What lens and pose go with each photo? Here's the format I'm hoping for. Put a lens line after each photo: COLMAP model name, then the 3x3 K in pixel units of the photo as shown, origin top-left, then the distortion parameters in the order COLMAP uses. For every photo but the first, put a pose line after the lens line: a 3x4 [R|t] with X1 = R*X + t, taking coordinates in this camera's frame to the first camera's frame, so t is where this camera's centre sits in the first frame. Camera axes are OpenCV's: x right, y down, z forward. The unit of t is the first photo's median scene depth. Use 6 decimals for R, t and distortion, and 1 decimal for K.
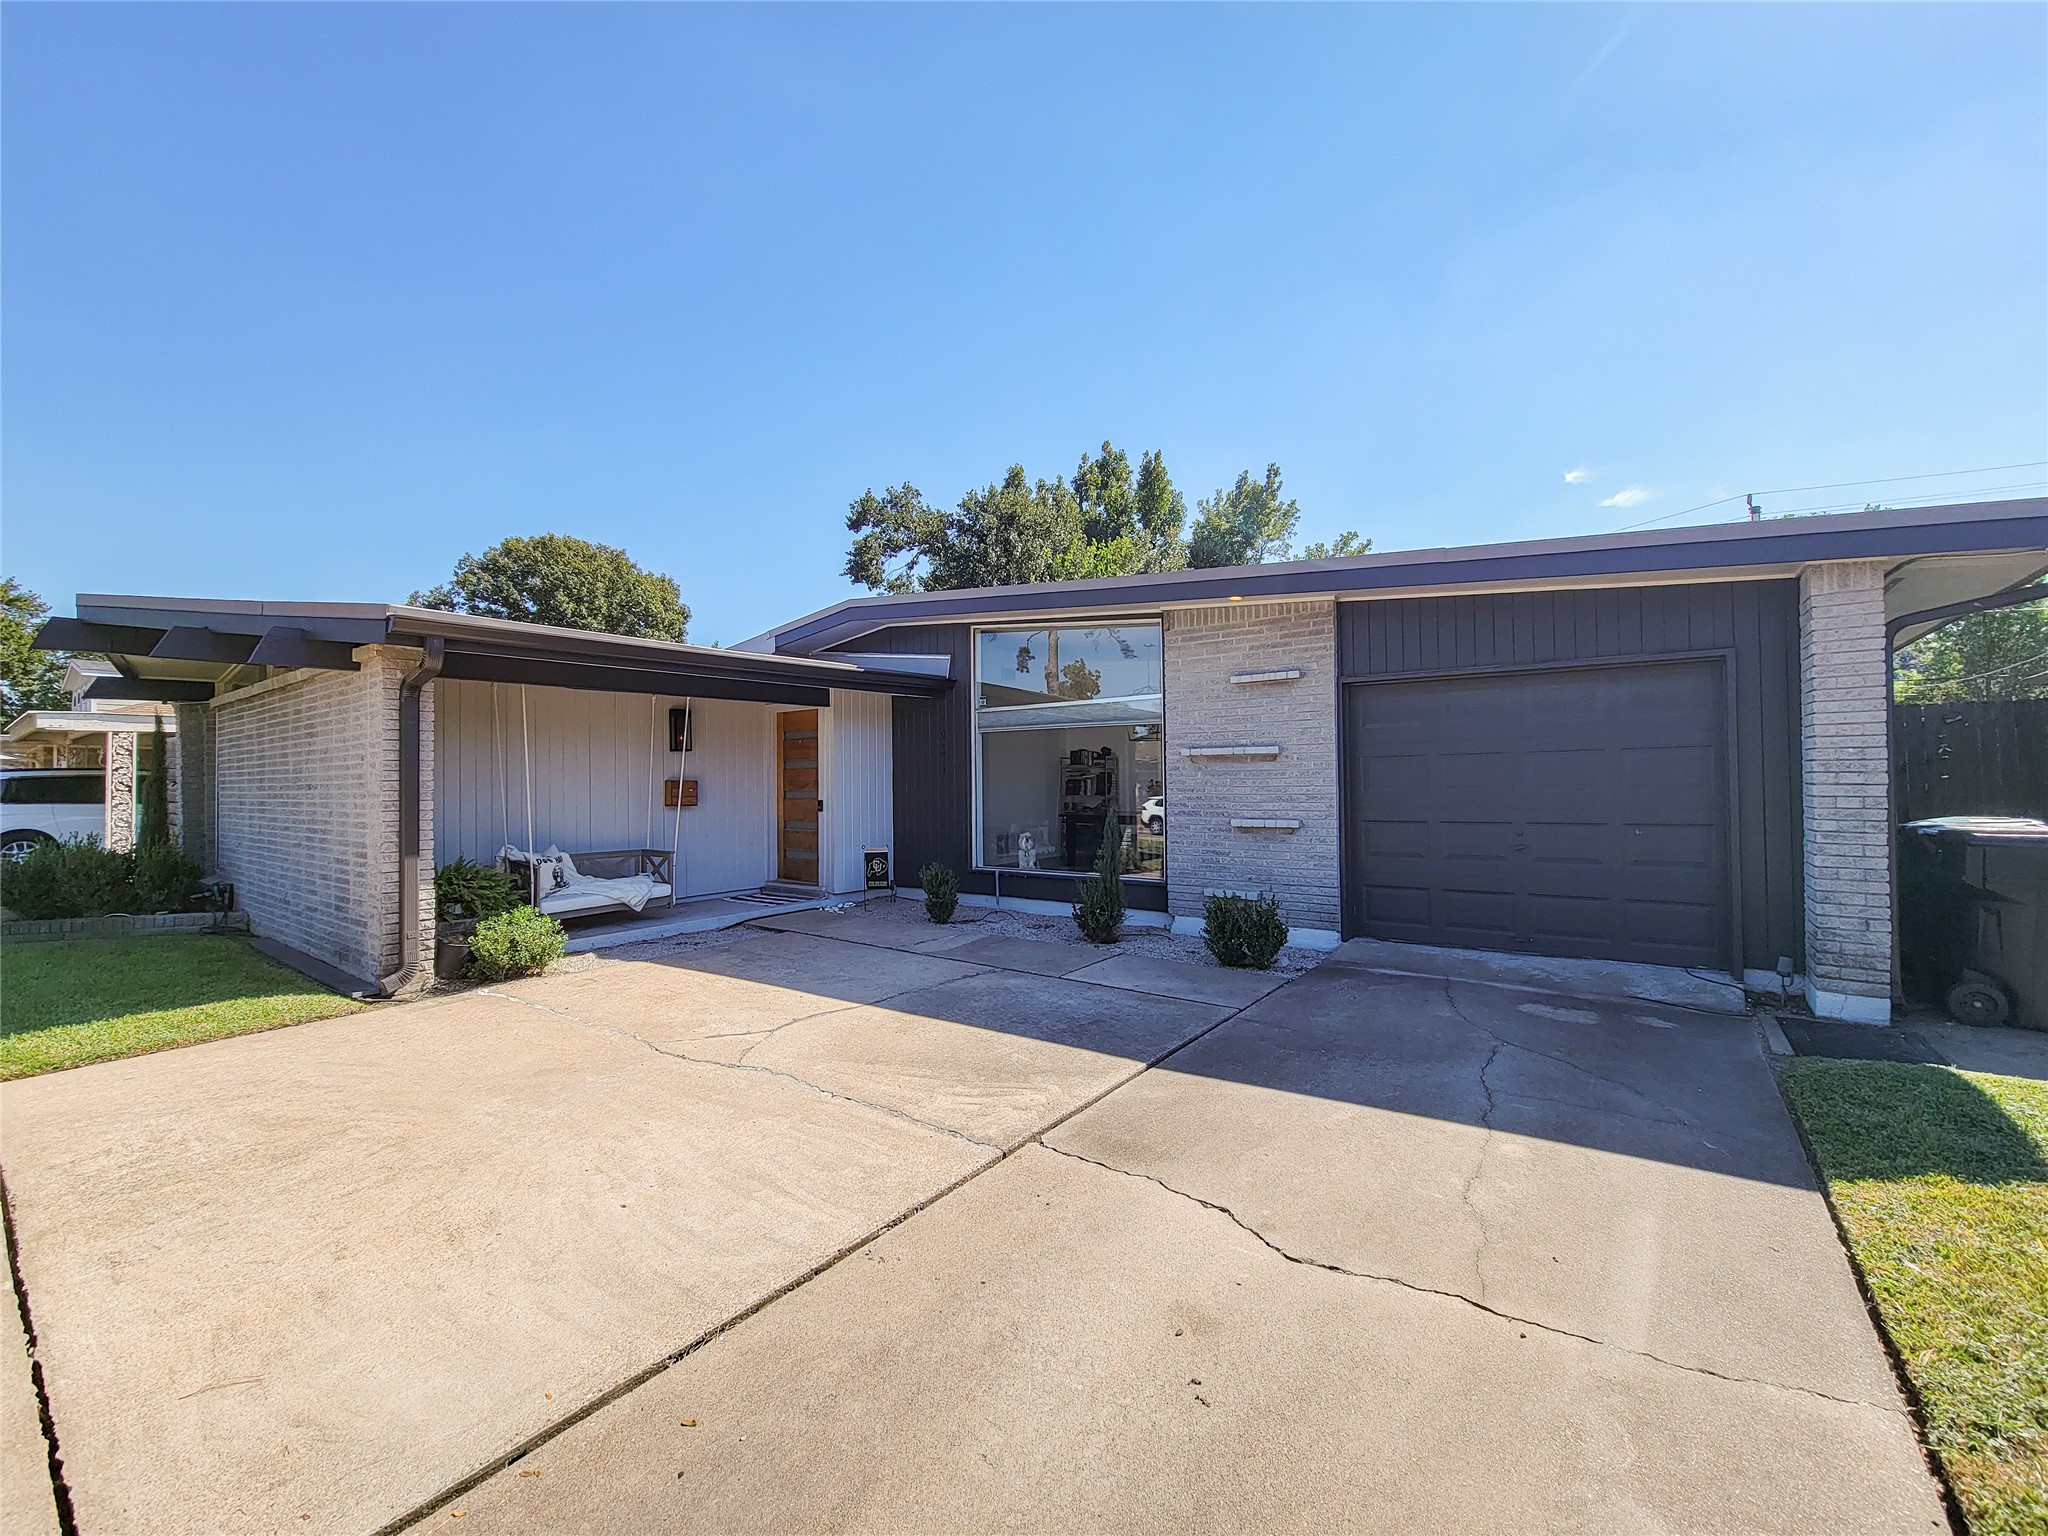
lens RADIAL K [[845.5, 0, 1014.2], [0, 845.5, 770.4], [0, 0, 1]] dist [0.002488, -0.003393]
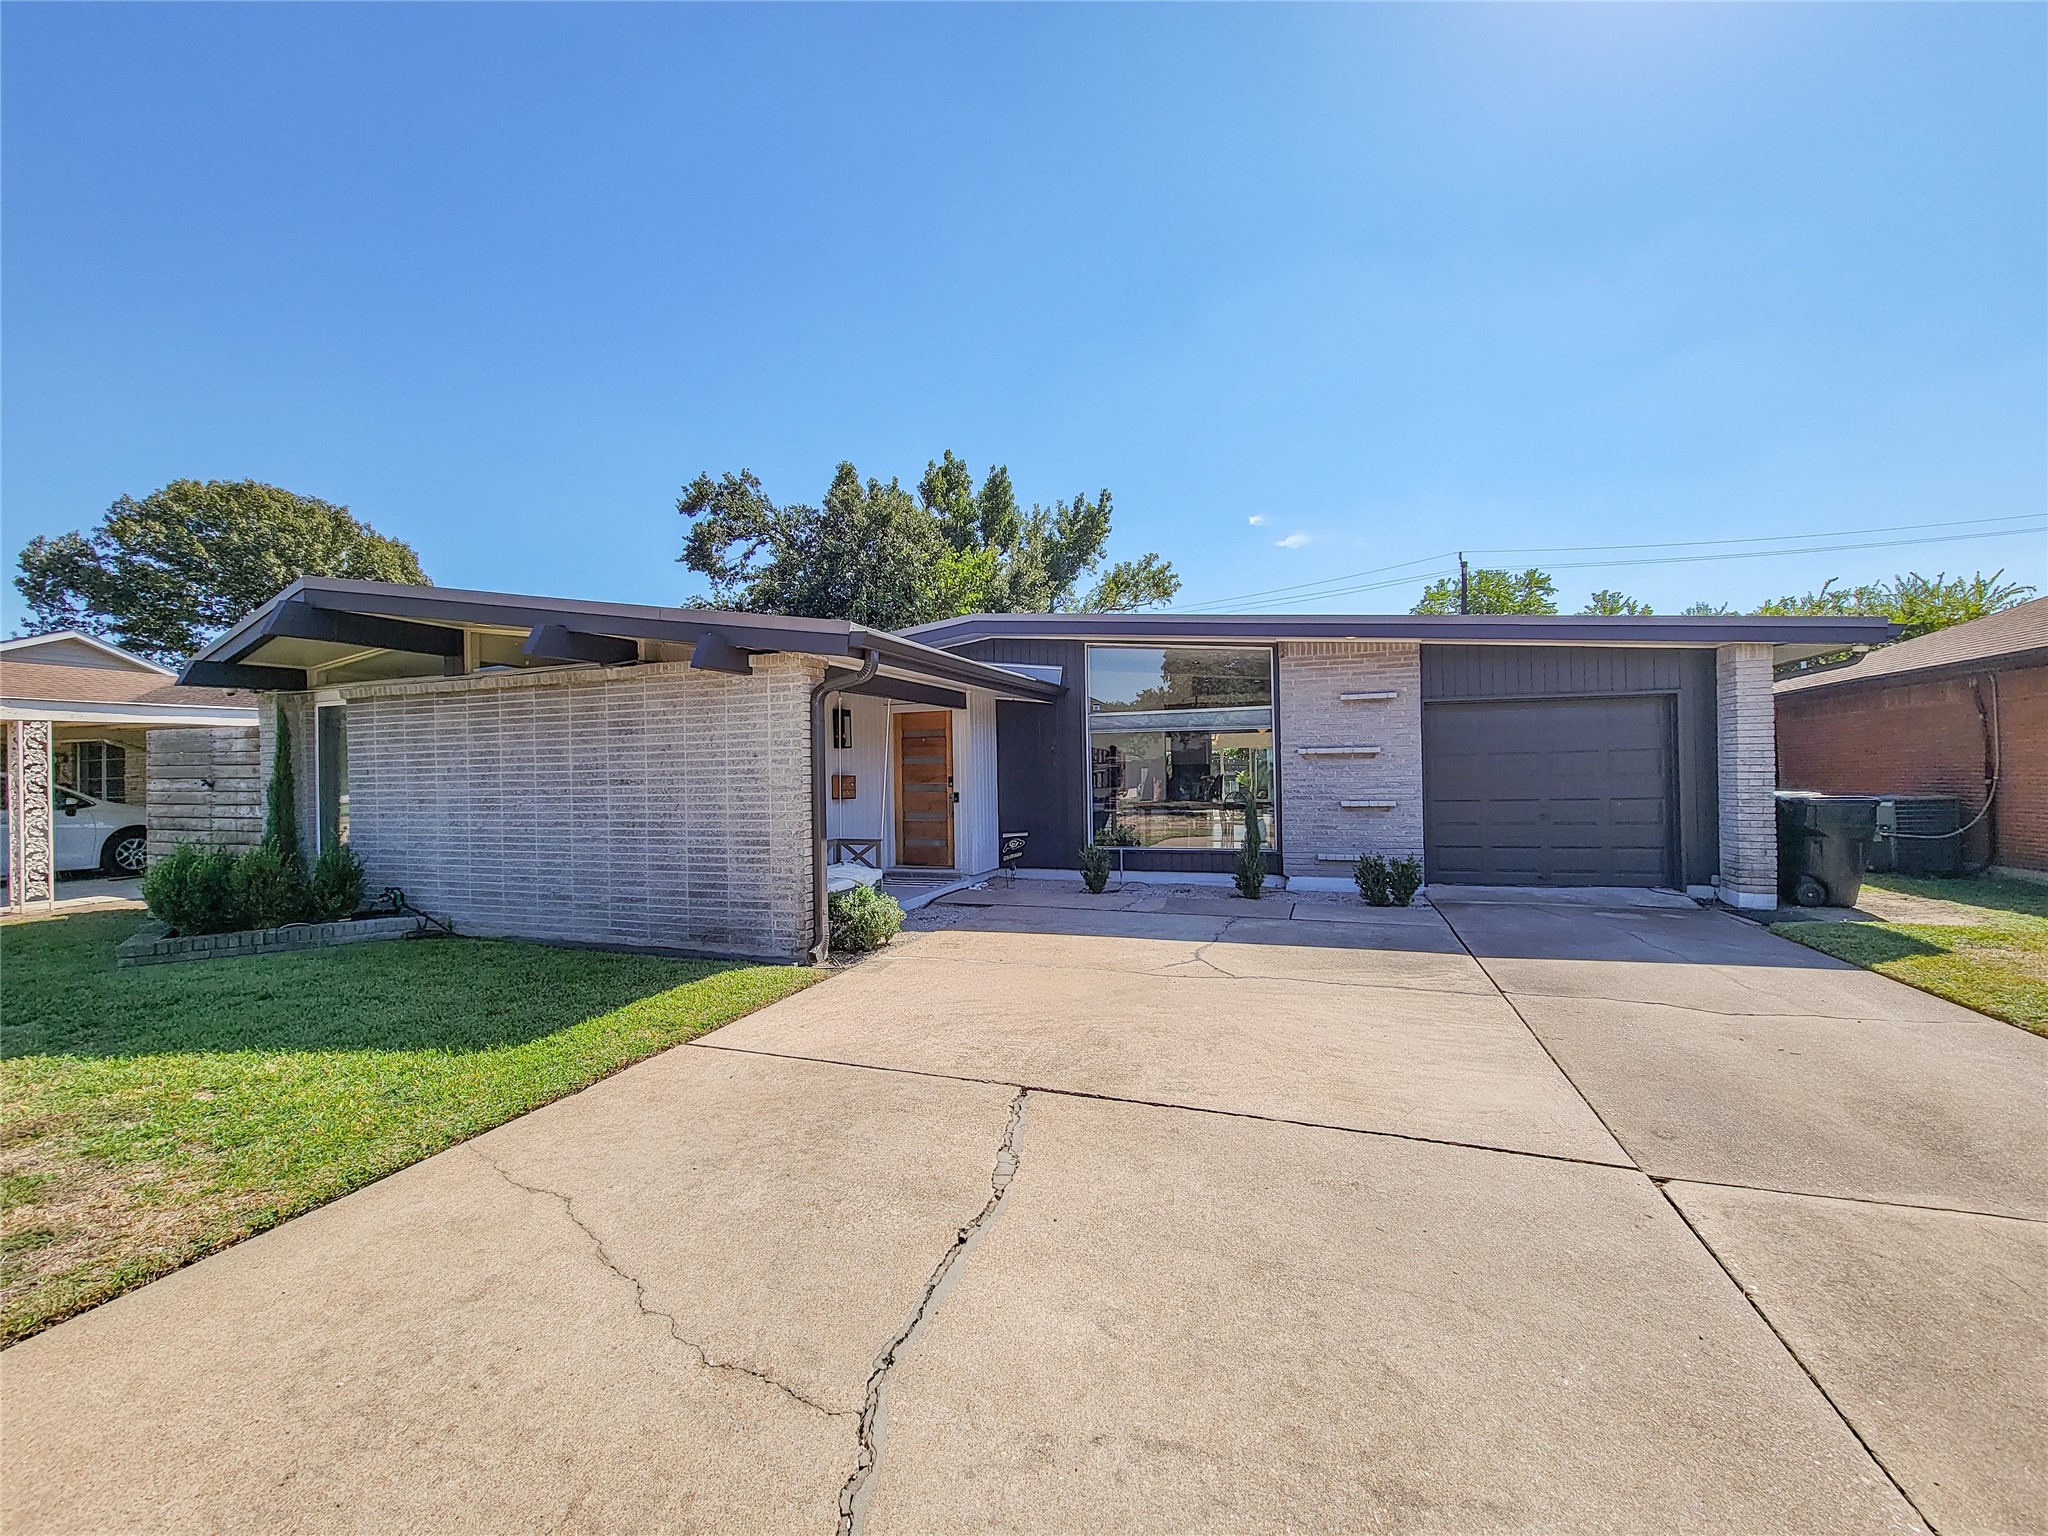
lens RADIAL K [[845.5, 0, 1036.8], [0, 845.5, 766.1], [0, 0, 1]] dist [0.002488, -0.003393]
pose [[0.951383, -0.001848, 0.308004, -0.461068], [0.002217, 0.999997, -0.000845, 0.001385], [-0.308002, 0.001487, 0.951385, -0.093930]]
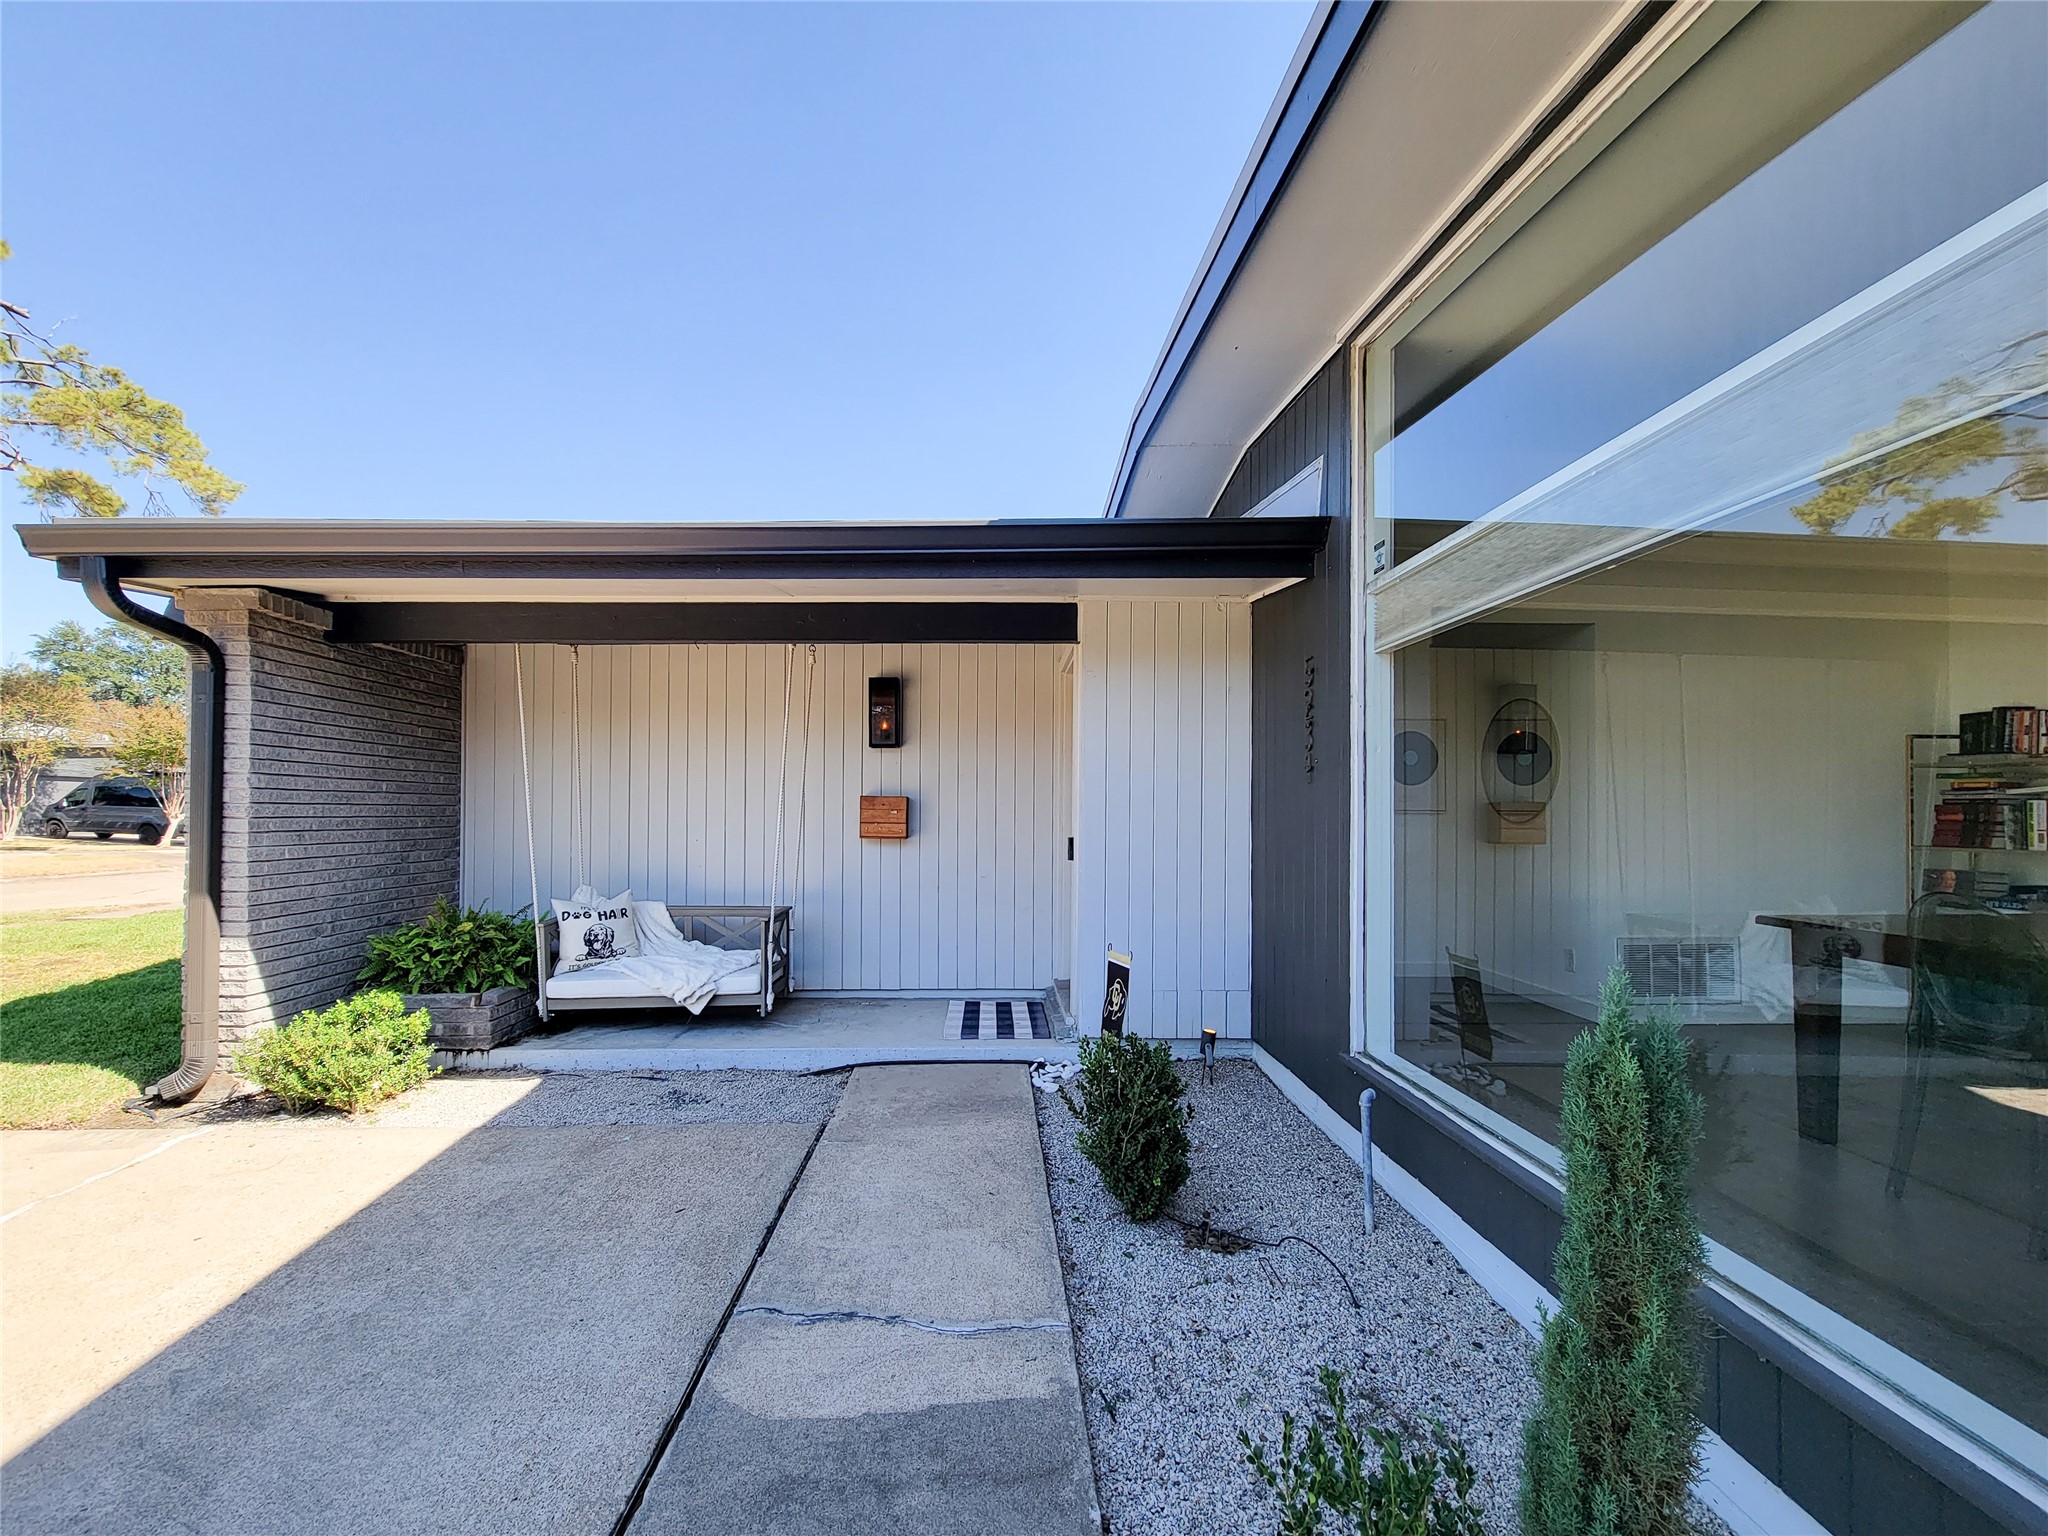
lens RADIAL K [[845.5, 0, 1037.0], [0, 845.5, 789.4], [0, 0, 1]] dist [0.002488, -0.003393]
pose [[0.607445, -0.005515, -0.794342, 0.142813], [0.002798, 0.999985, -0.004802, 0.009483], [0.794357, 0.000694, 0.607451, 0.670139]]
